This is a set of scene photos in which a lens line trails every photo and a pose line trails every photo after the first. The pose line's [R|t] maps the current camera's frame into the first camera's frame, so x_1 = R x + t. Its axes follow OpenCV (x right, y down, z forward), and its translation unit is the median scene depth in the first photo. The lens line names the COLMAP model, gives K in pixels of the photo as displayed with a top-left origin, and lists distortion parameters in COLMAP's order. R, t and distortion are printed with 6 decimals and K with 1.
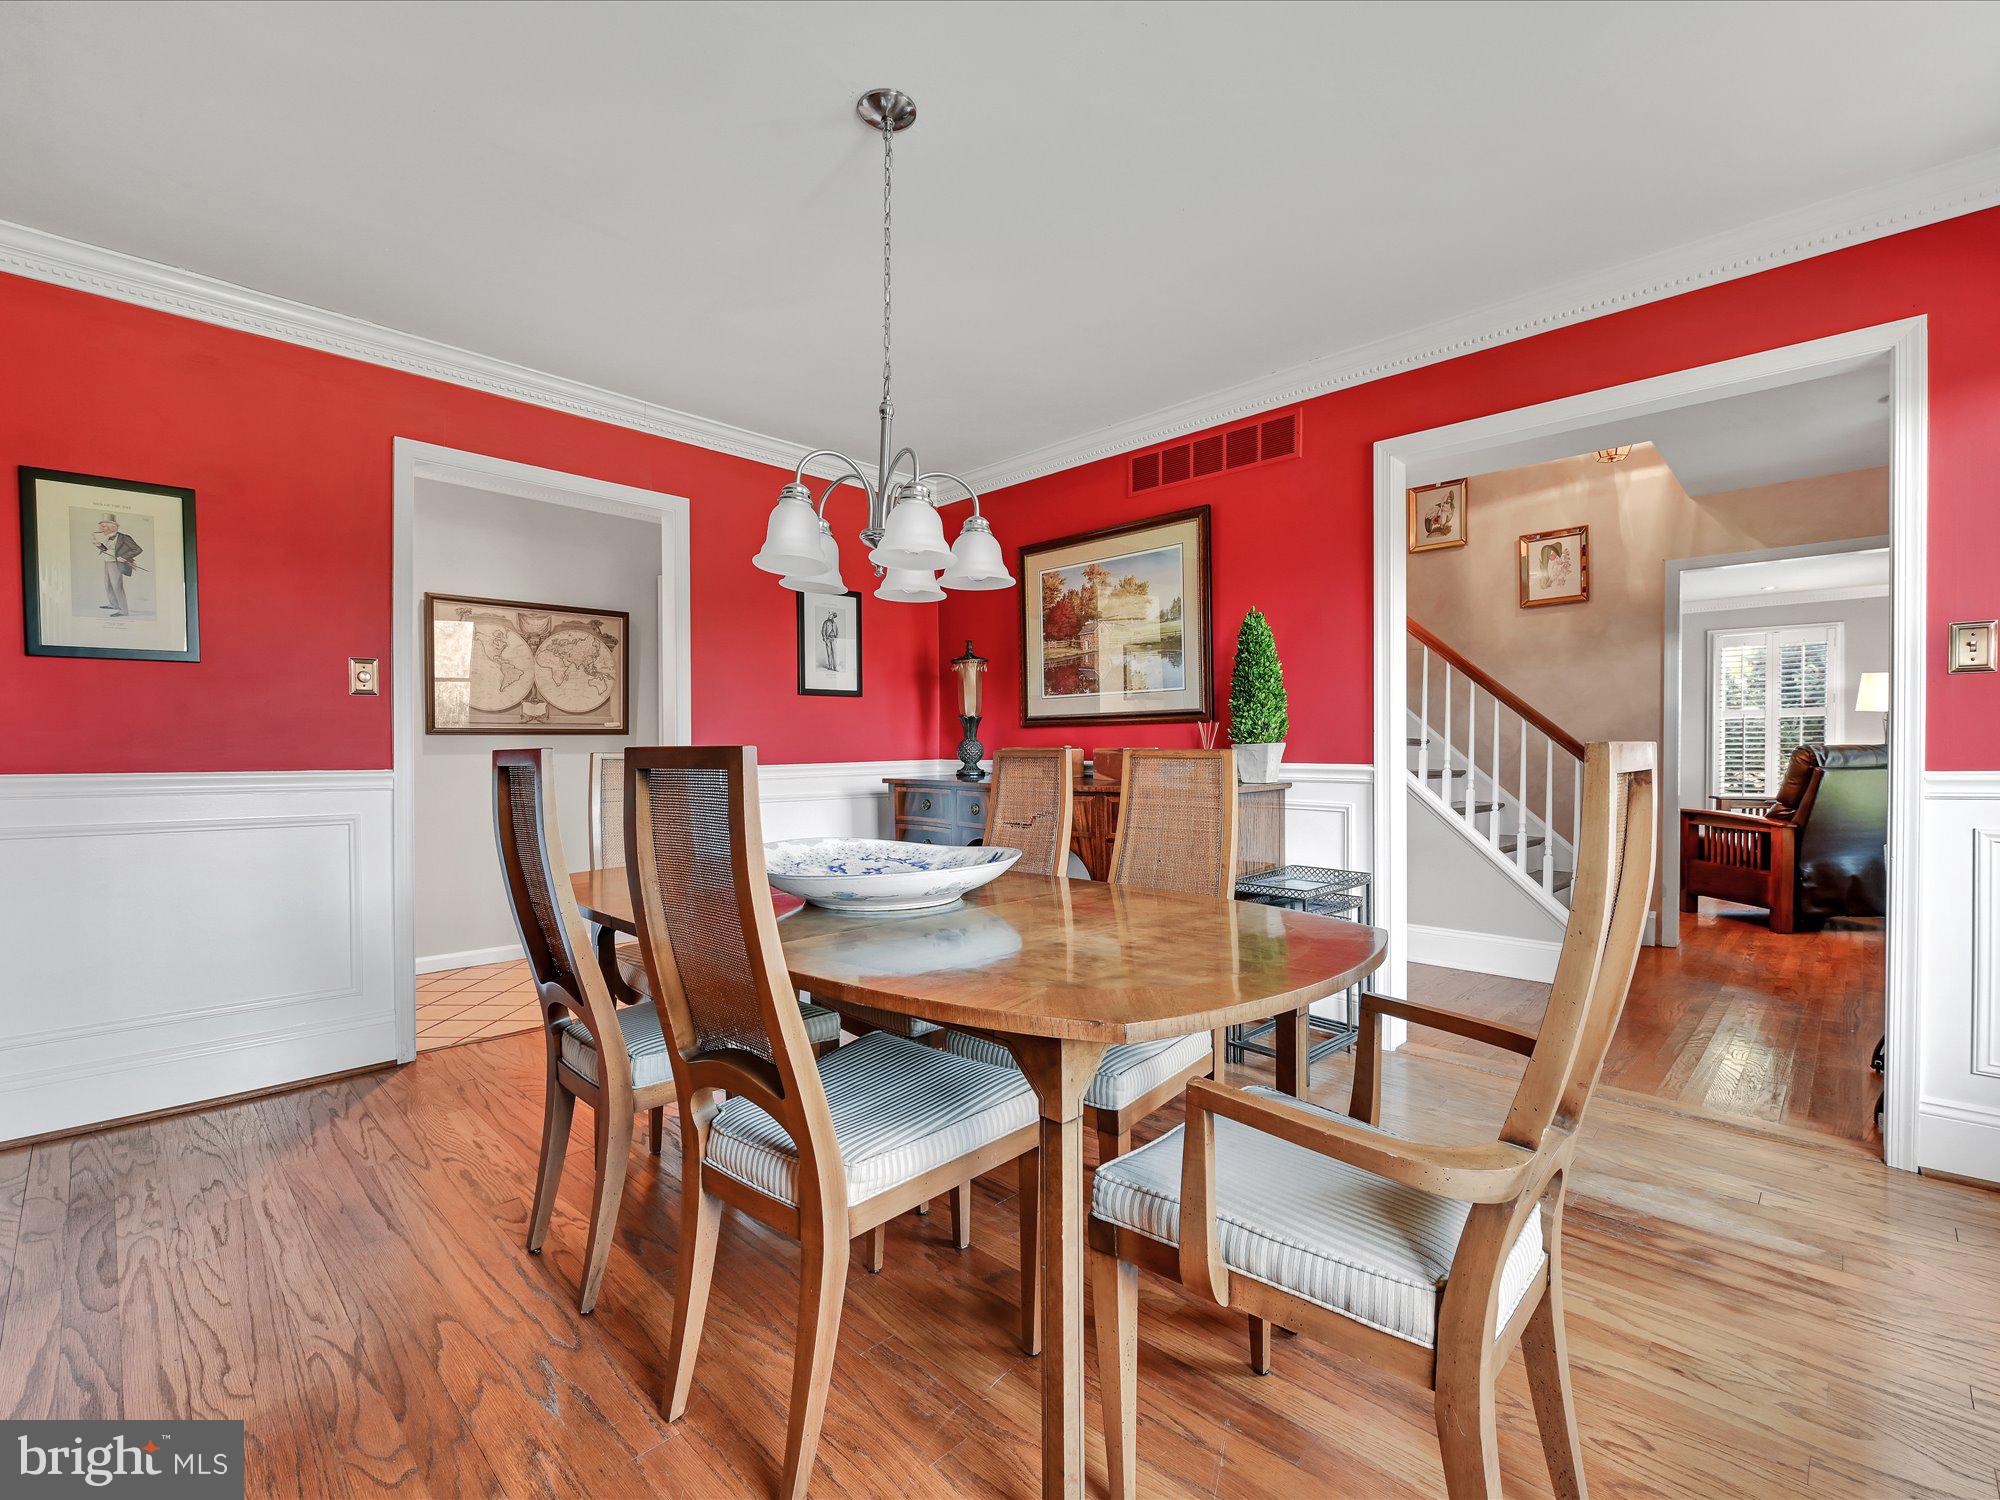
lens RADIAL K [[885.6, 0, 1000.0], [0, 885.6, 750.0], [0, 0, 1]] dist [0.000460, 0.000007]
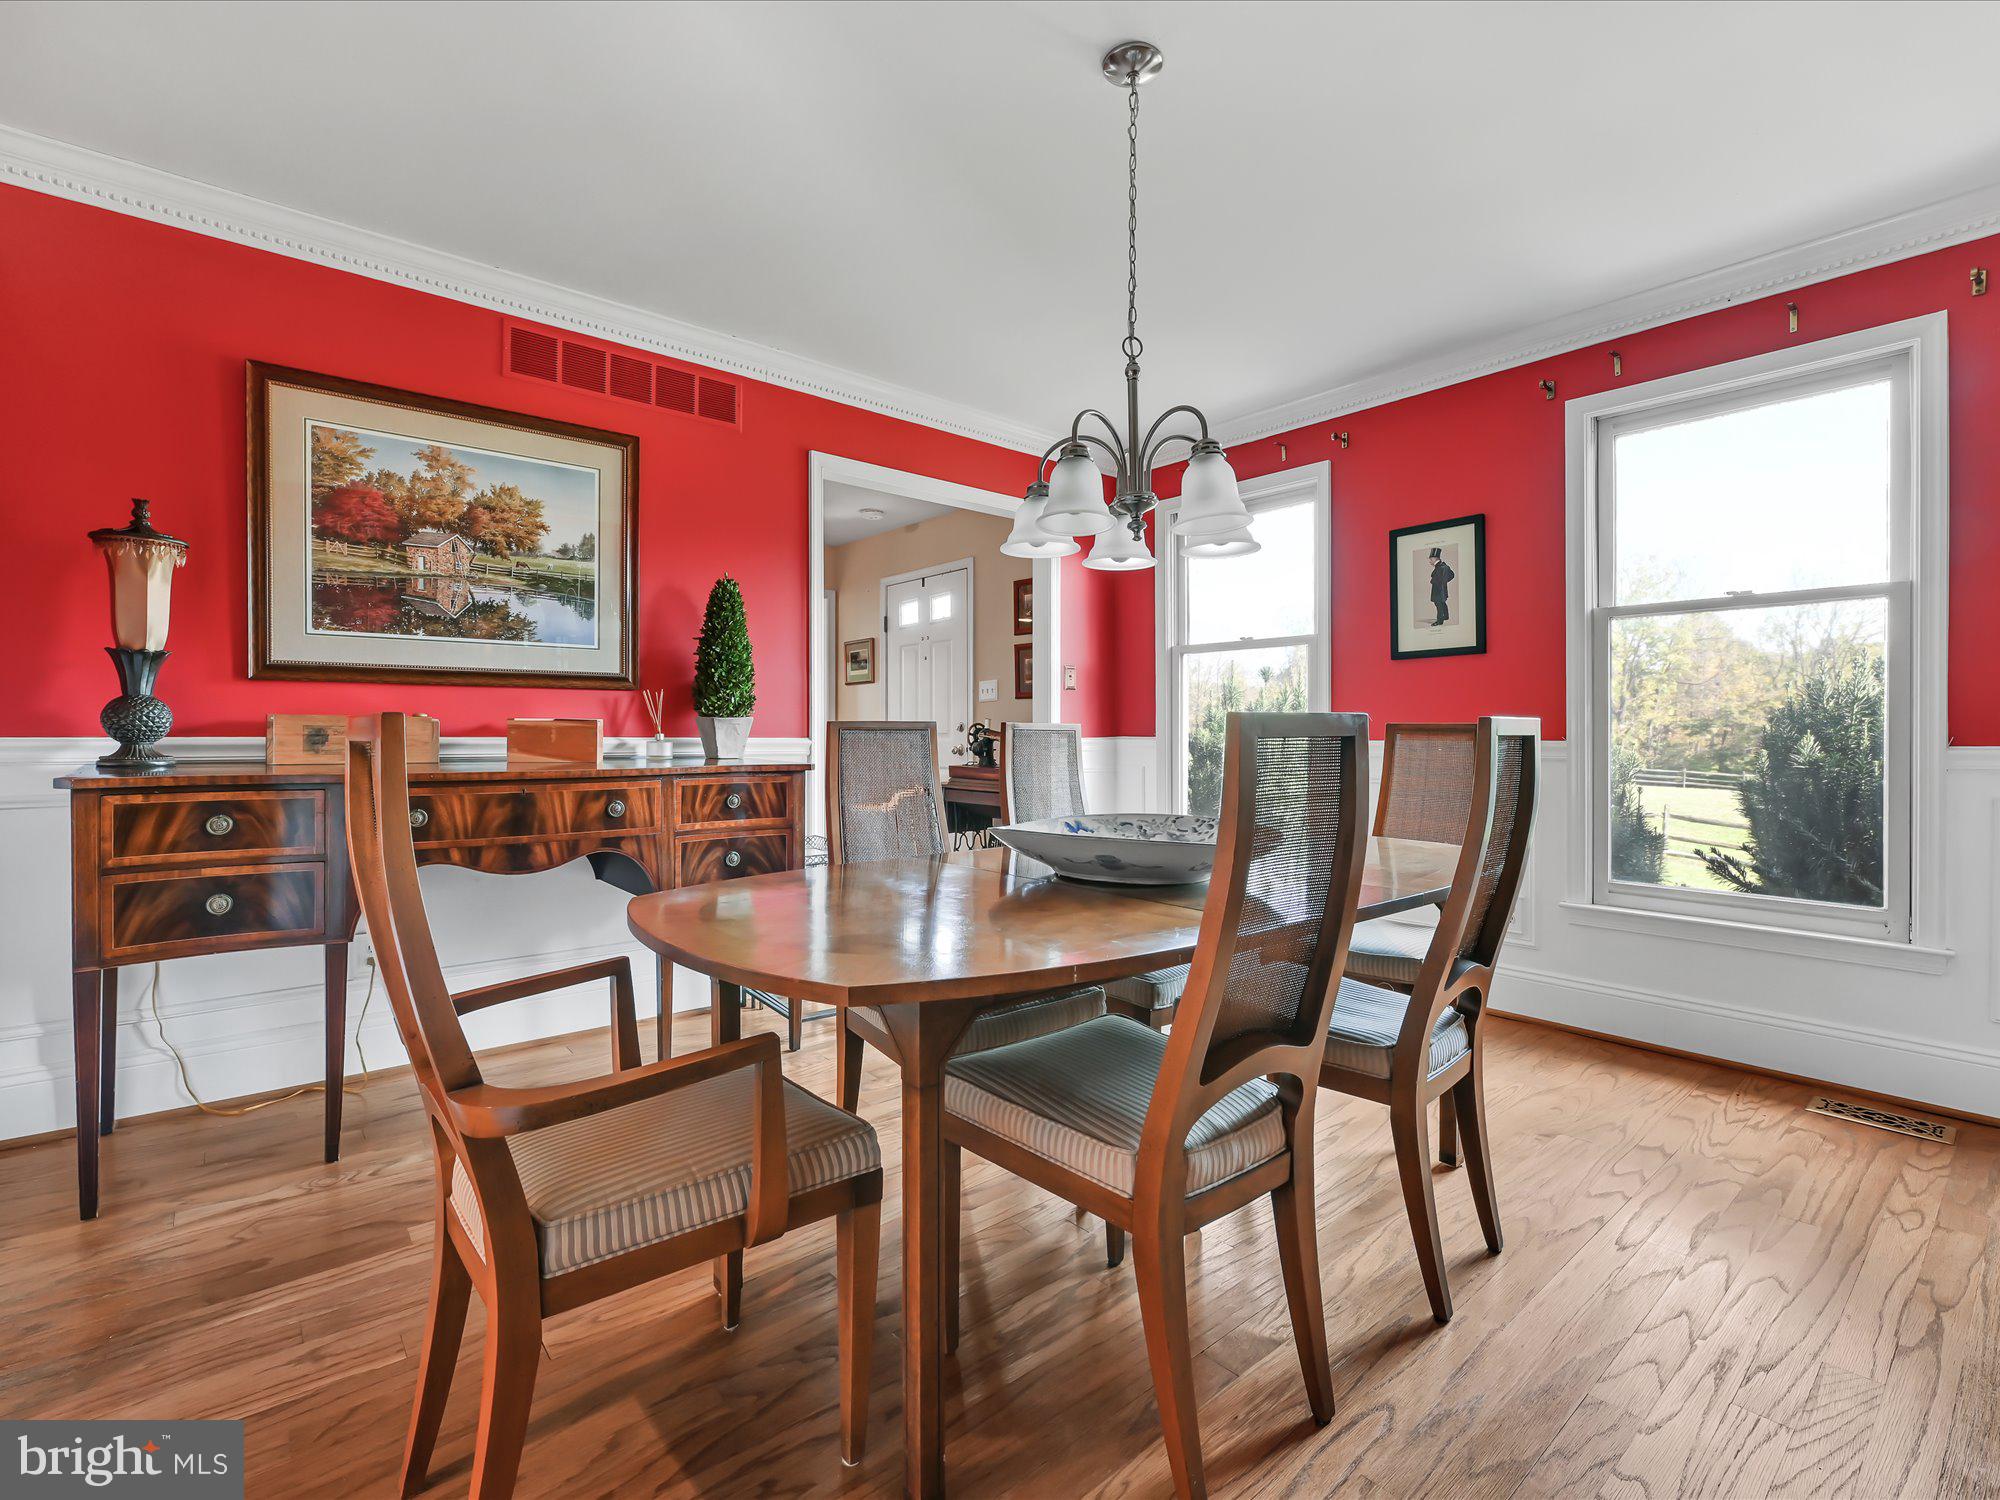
lens RADIAL K [[937.8, 0, 1000.0], [0, 937.8, 750.0], [0, 0, 1]] dist [-0.000519, -0.000144]
pose [[0.093388, -0.004108, 0.995621, -0.560931], [0.007936, 0.999963, 0.003381, 0.022920], [-0.995598, 0.007586, 0.093417, 0.499407]]
